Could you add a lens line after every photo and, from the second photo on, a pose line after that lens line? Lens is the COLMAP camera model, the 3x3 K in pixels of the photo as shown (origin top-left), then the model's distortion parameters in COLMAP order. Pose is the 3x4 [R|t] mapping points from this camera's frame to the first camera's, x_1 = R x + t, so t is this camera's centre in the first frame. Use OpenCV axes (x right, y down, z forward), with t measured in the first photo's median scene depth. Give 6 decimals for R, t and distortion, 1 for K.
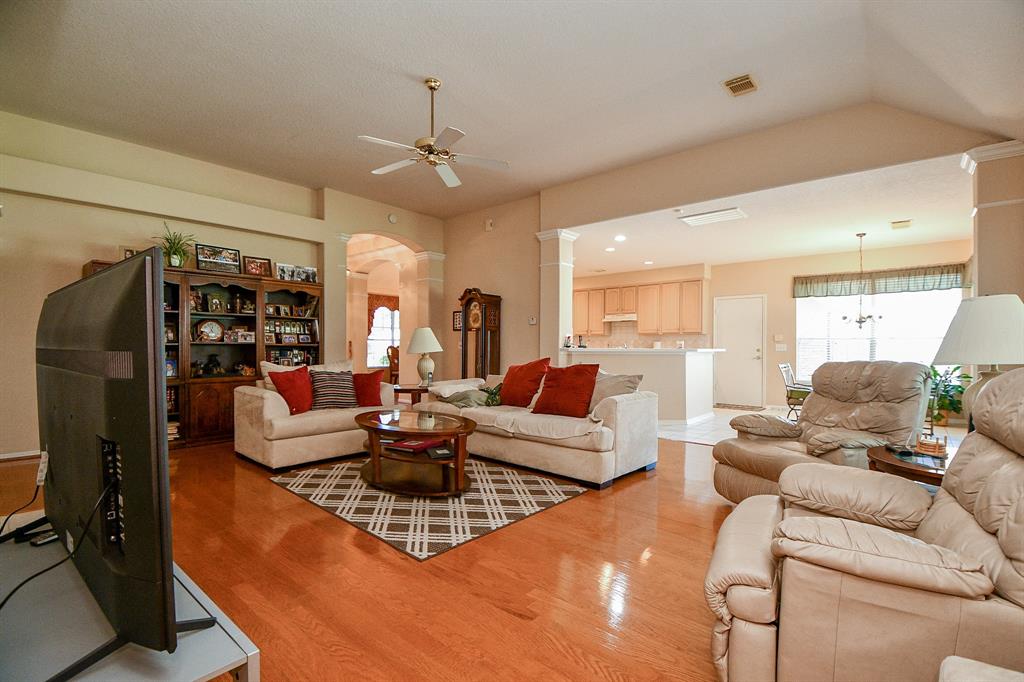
lens RADIAL K [[458.2, 0, 521.6], [0, 458.2, 348.0], [0, 0, 1]] dist [0.008549, -0.015852]
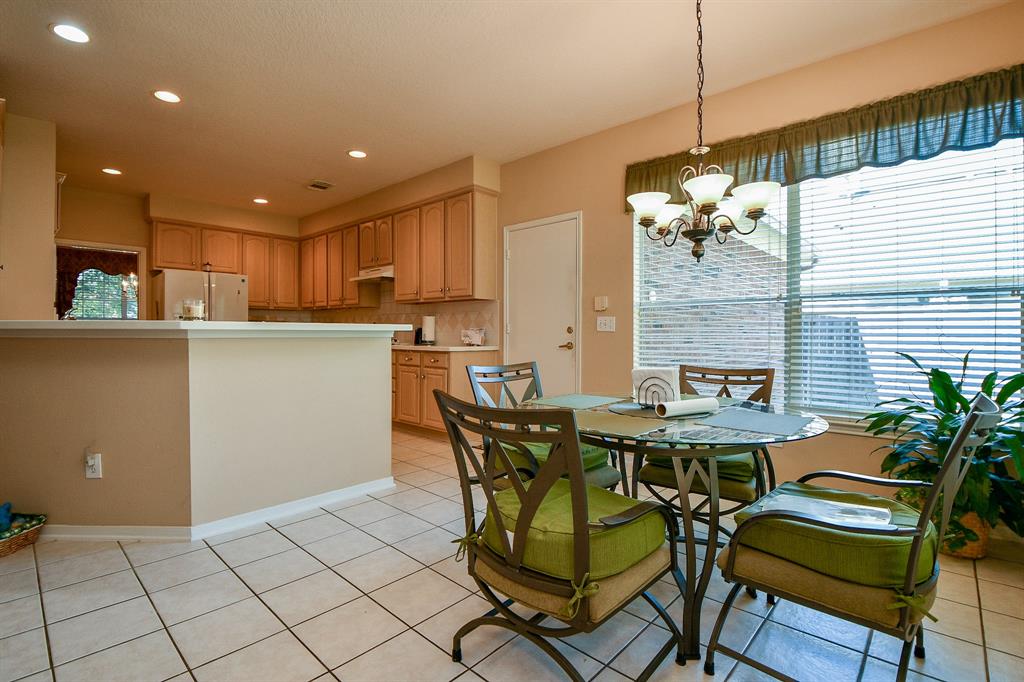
lens RADIAL K [[458.2, 0, 509.6], [0, 458.2, 336.5], [0, 0, 1]] dist [0.008549, -0.015852]
pose [[0.999022, 0.001214, -0.044209, 0.705862], [-0.001007, 0.999988, 0.004698, 0.013979], [0.044214, -0.004649, 0.999011, 0.769044]]
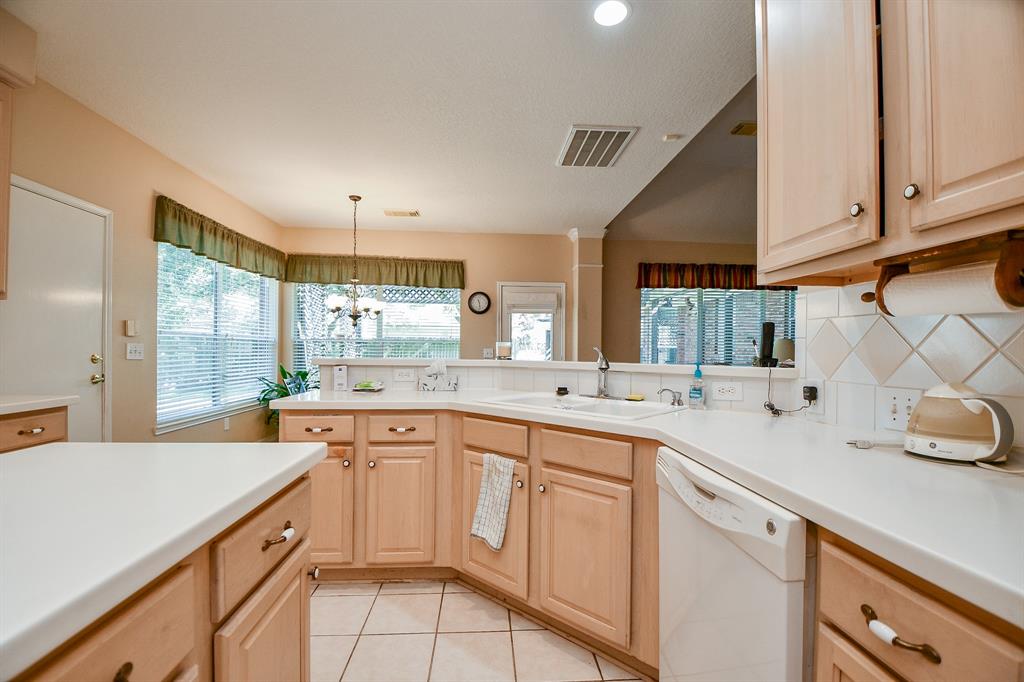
lens RADIAL K [[458.2, 0, 515.5], [0, 458.2, 351.1], [0, 0, 1]] dist [0.008549, -0.015852]
pose [[-0.689227, -0.011387, 0.724456, 0.034405], [-0.009149, 0.999934, 0.007013, -0.010447], [-0.724487, -0.001794, -0.689286, 1.496248]]
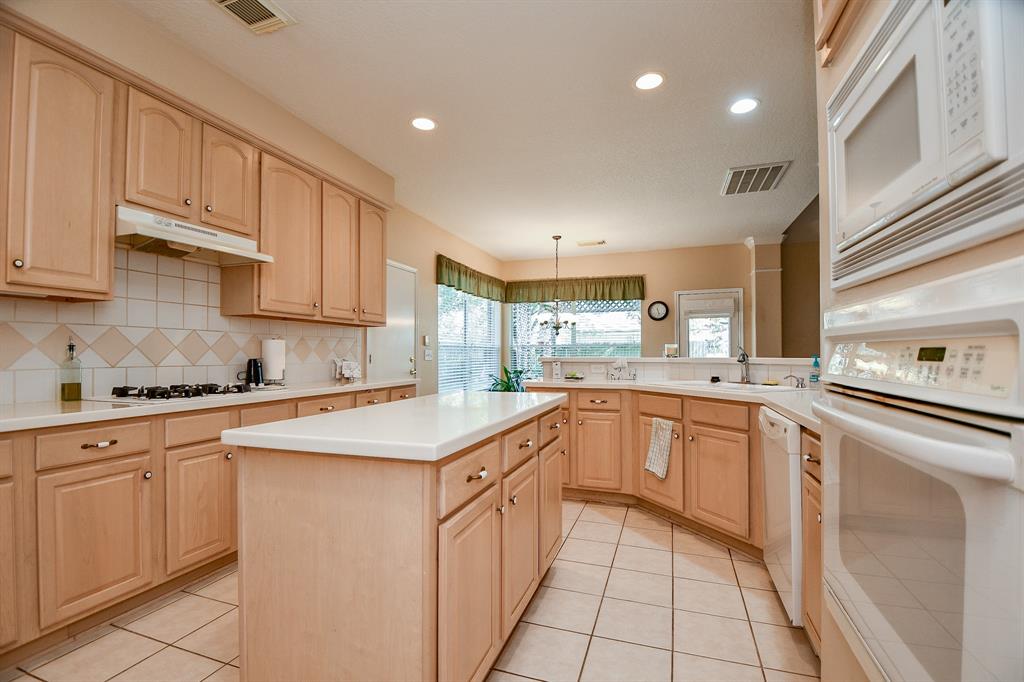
lens RADIAL K [[458.2, 0, 507.3], [0, 458.2, 350.5], [0, 0, 1]] dist [0.008549, -0.015852]
pose [[-0.338989, 0.005799, 0.940772, -0.144820], [0.004432, 0.999980, -0.004567, -0.005370], [-0.940780, 0.002621, -0.339008, 1.614688]]
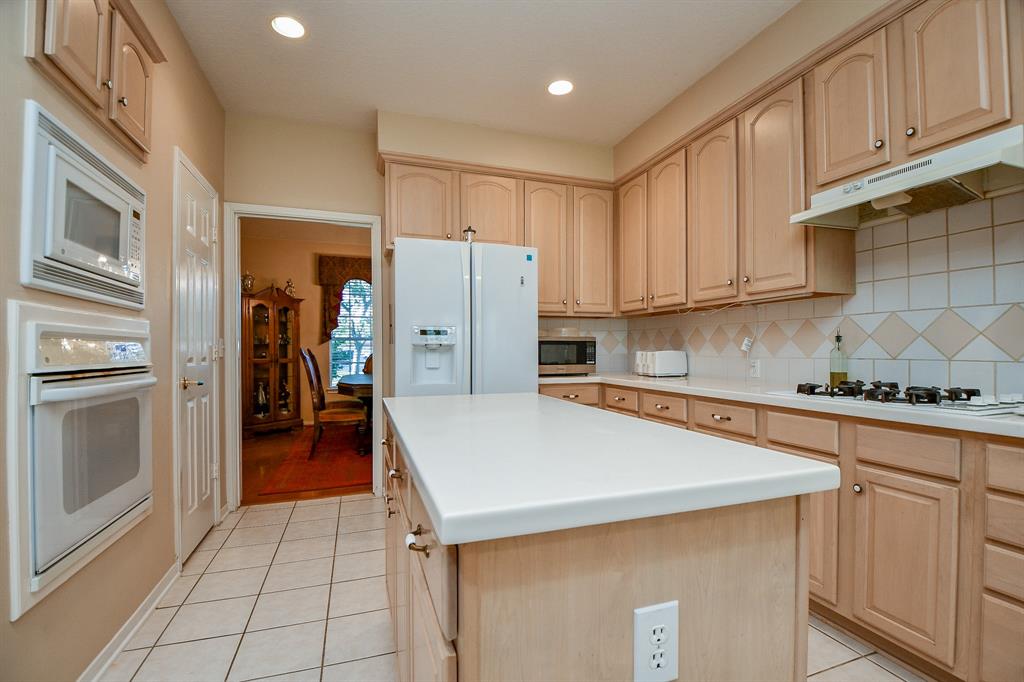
lens RADIAL K [[458.2, 0, 523.8], [0, 458.2, 352.8], [0, 0, 1]] dist [0.008549, -0.015852]
pose [[0.859414, -0.003502, -0.511269, 0.313478], [0.005677, 0.999980, 0.002693, -0.001154], [0.511249, -0.005217, 0.859417, 1.337347]]
